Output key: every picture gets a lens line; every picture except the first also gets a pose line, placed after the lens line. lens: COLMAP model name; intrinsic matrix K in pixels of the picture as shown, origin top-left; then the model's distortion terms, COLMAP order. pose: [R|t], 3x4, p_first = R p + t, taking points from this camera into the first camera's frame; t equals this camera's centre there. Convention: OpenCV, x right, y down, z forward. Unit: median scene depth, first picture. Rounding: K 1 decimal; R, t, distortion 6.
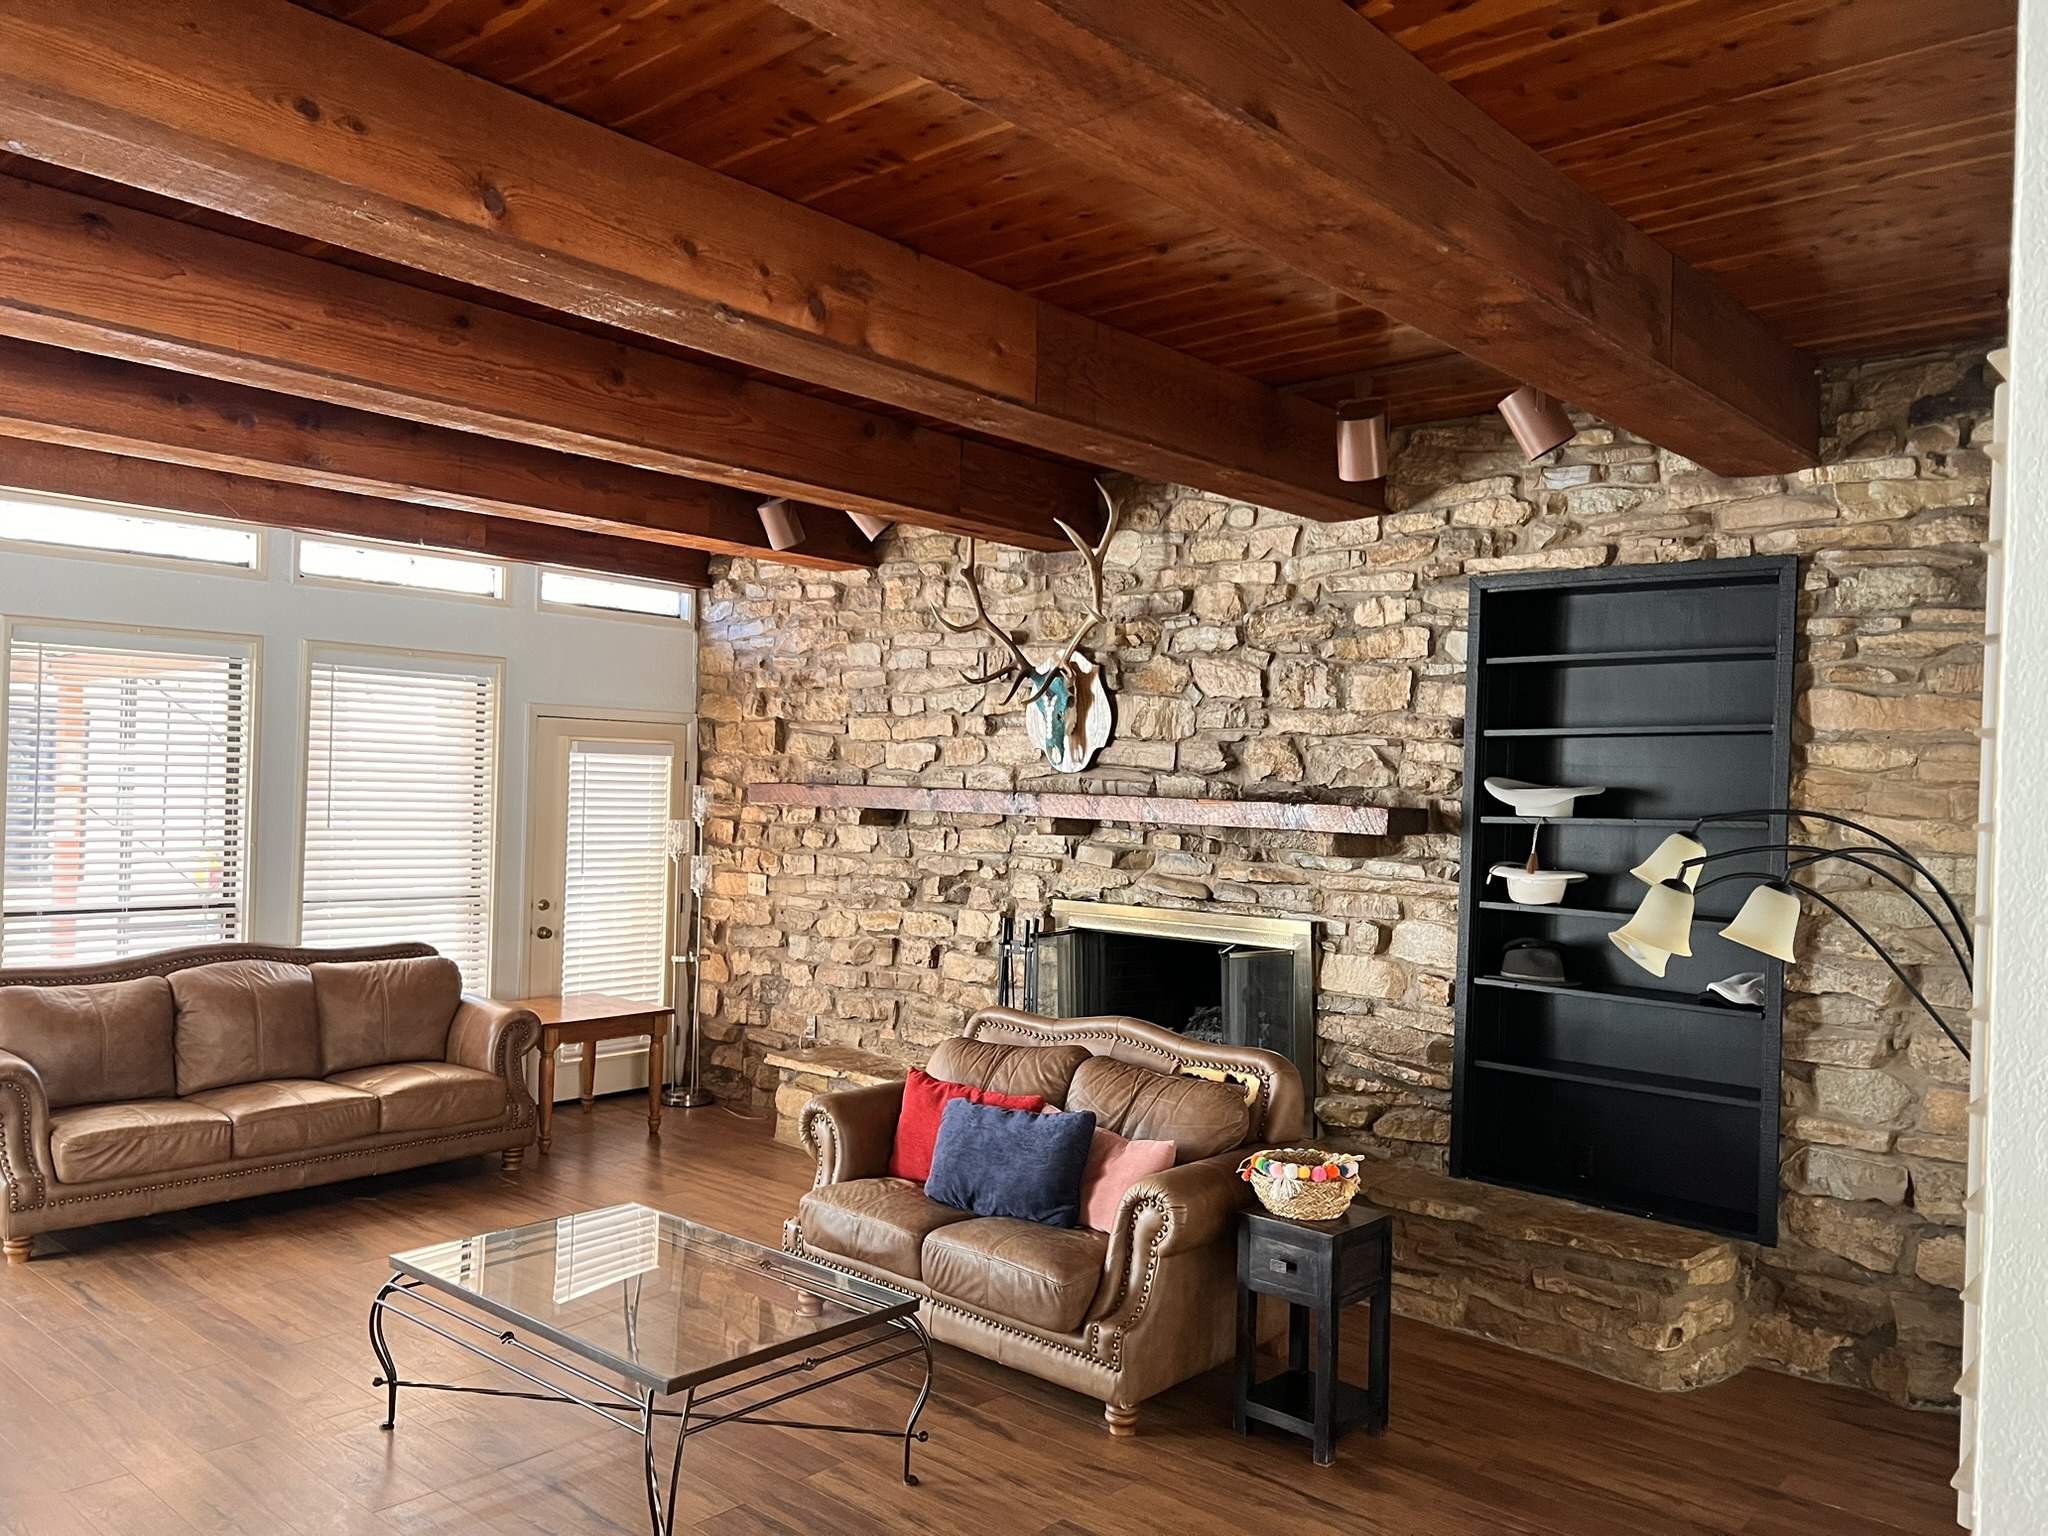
lens RADIAL K [[1494.3, 0, 1024.0], [0, 1494.3, 768.0], [0, 0, 1]] dist [0.168078, -0.404707]
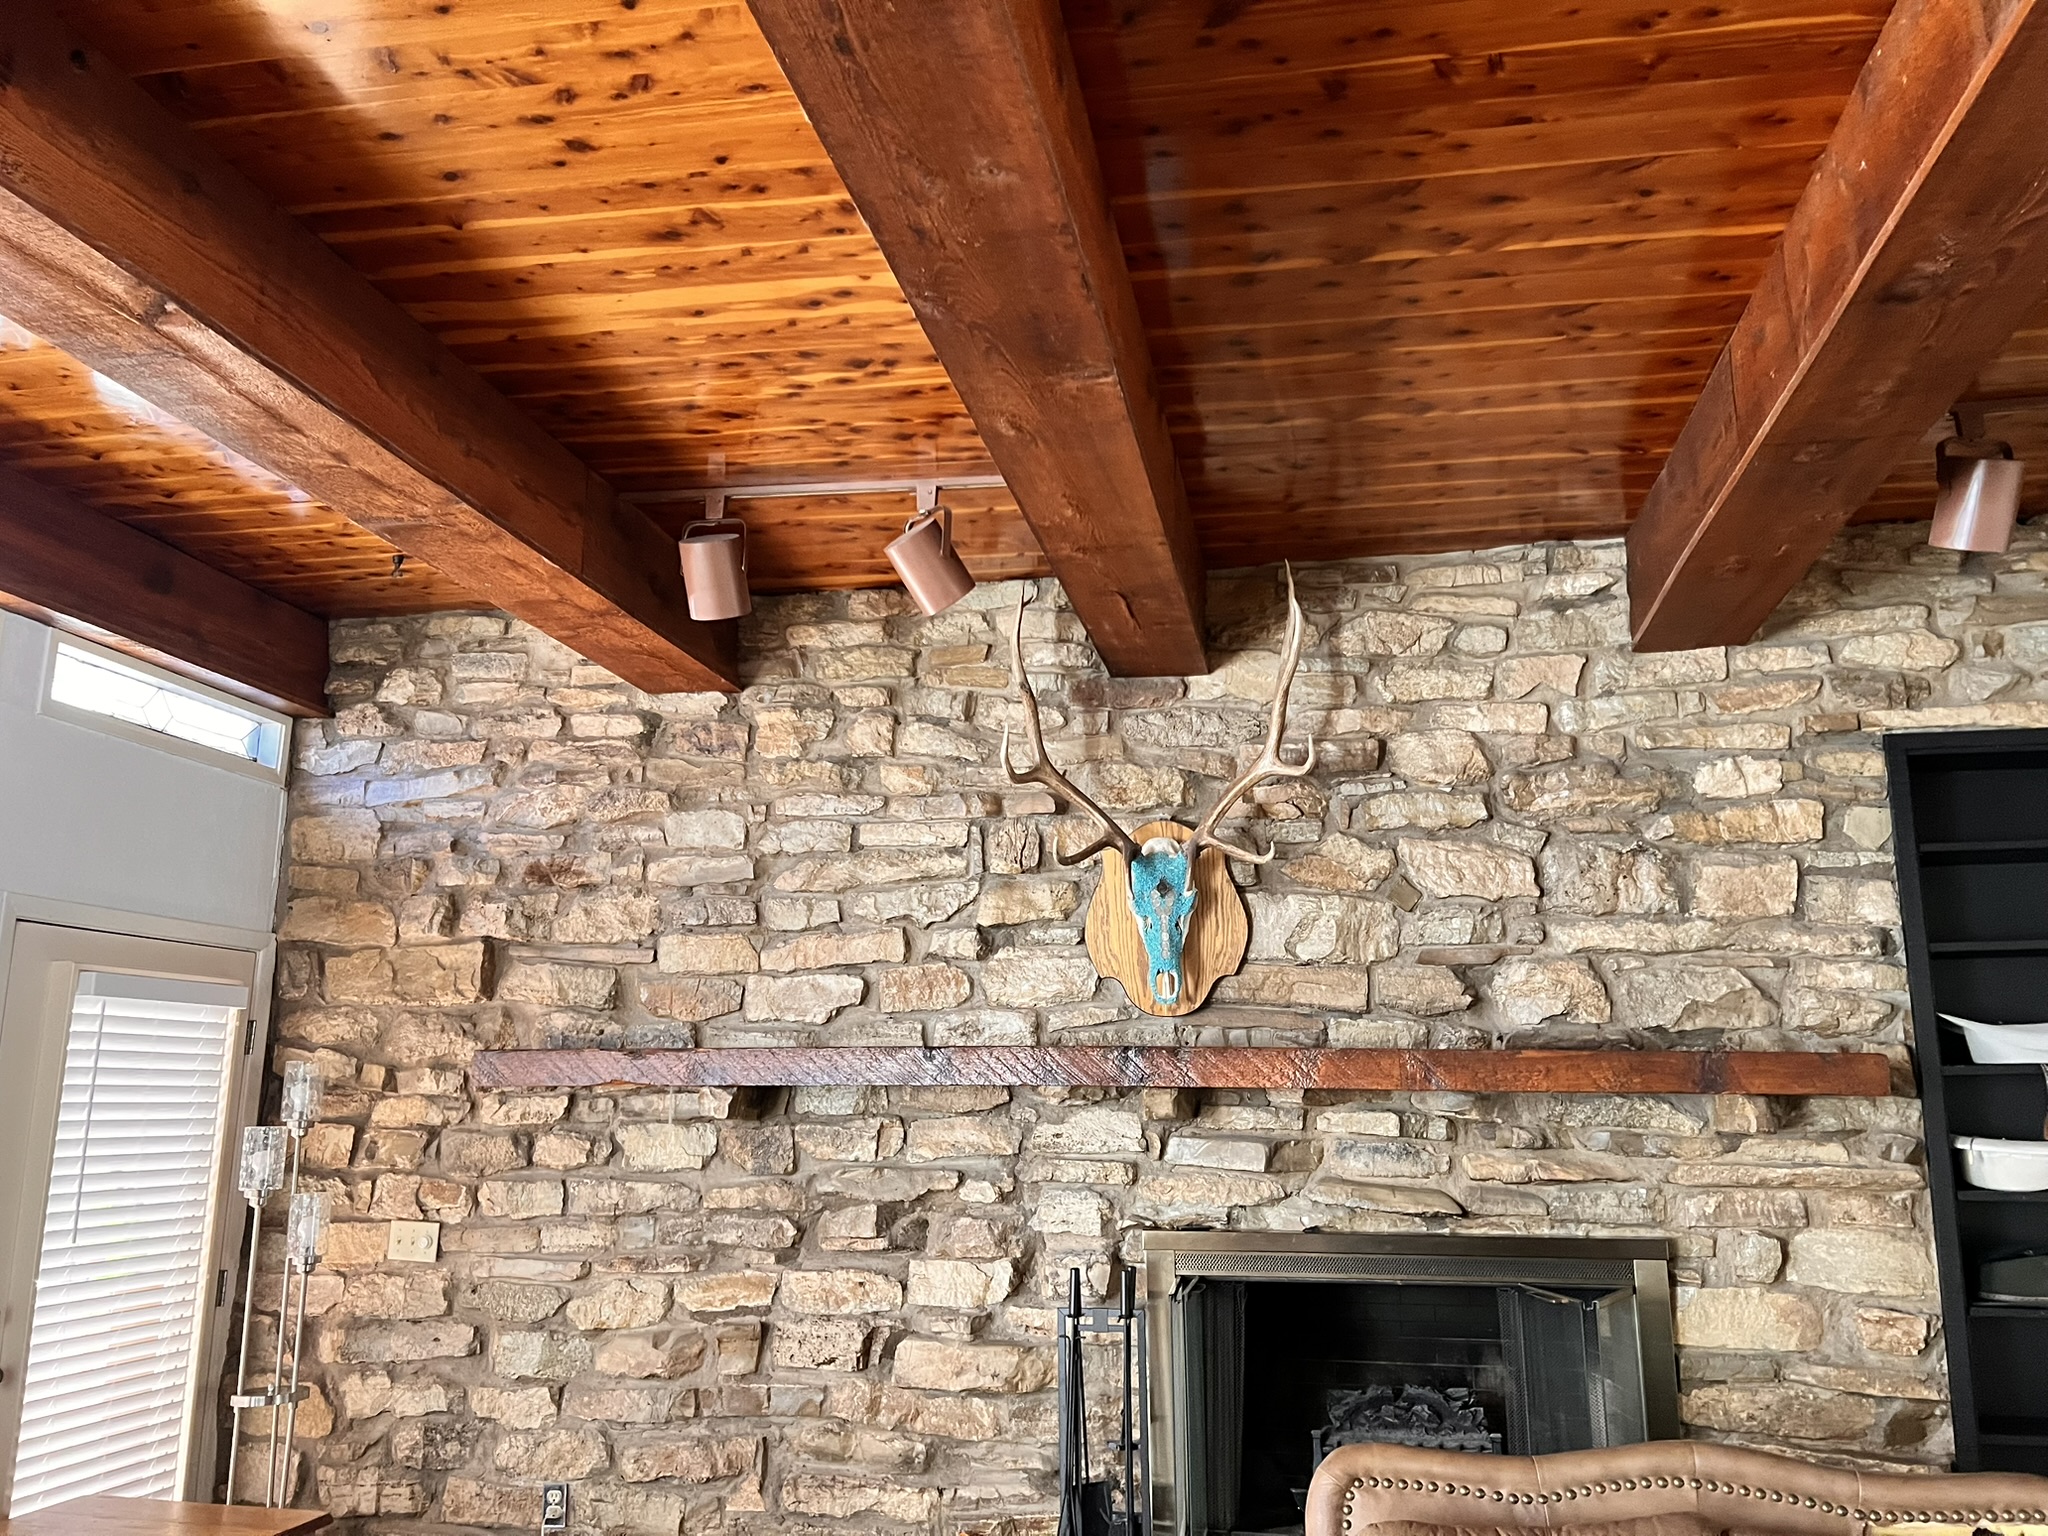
lens RADIAL K [[1555.7, 0, 1024.0], [0, 1555.7, 768.0], [0, 0, 1]] dist [0.078964, -0.115733]
pose [[0.865152, 0.085260, 0.494210, -0.325747], [0.012318, 0.981533, -0.190895, 0.022667], [-0.501359, 0.171240, 0.848125, 0.420440]]
